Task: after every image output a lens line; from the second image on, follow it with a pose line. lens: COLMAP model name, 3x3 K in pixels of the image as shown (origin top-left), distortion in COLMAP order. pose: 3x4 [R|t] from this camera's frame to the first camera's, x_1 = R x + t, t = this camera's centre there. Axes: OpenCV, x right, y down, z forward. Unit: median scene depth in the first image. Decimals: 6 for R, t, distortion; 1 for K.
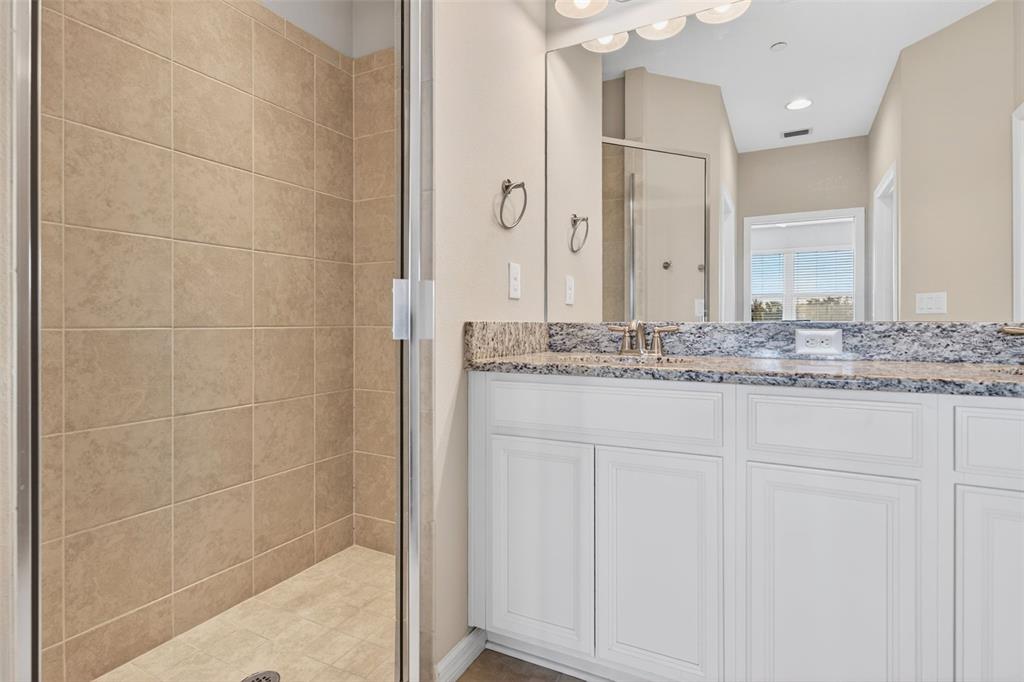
lens RADIAL K [[558.3, 0, 506.1], [0, 558.3, 336.3], [0, 0, 1]] dist [-0.001081, 0.001170]
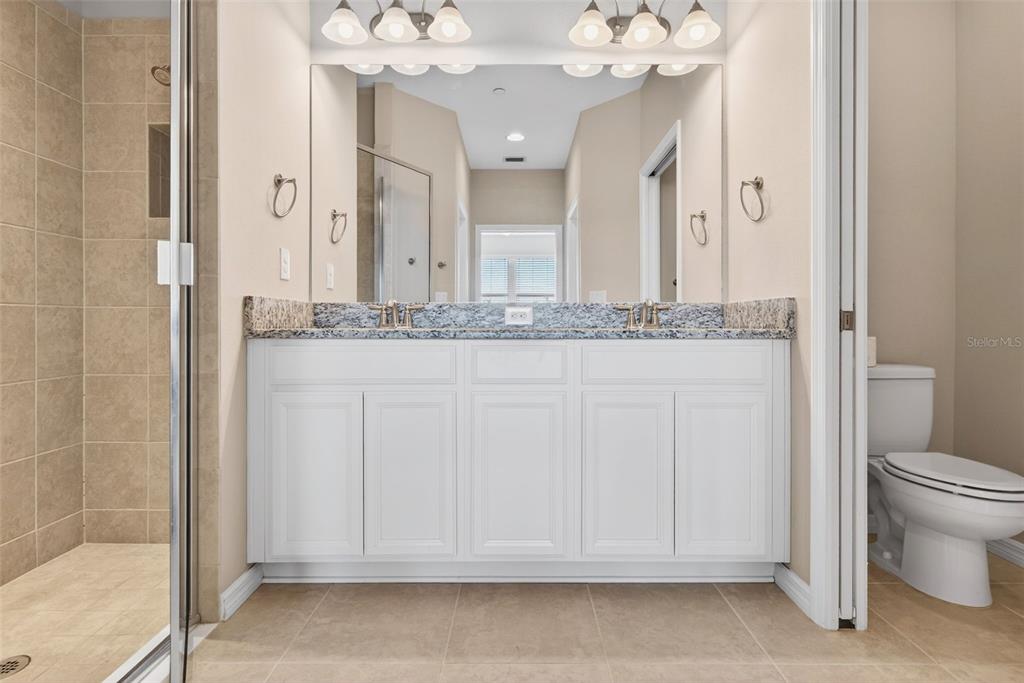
lens RADIAL K [[558.3, 0, 506.1], [0, 558.3, 336.8], [0, 0, 1]] dist [-0.001081, 0.001170]
pose [[0.899002, -0.002523, 0.437937, -0.056647], [0.000352, 0.999987, 0.005039, 0.031708], [-0.437944, -0.004376, 0.898992, -0.158613]]
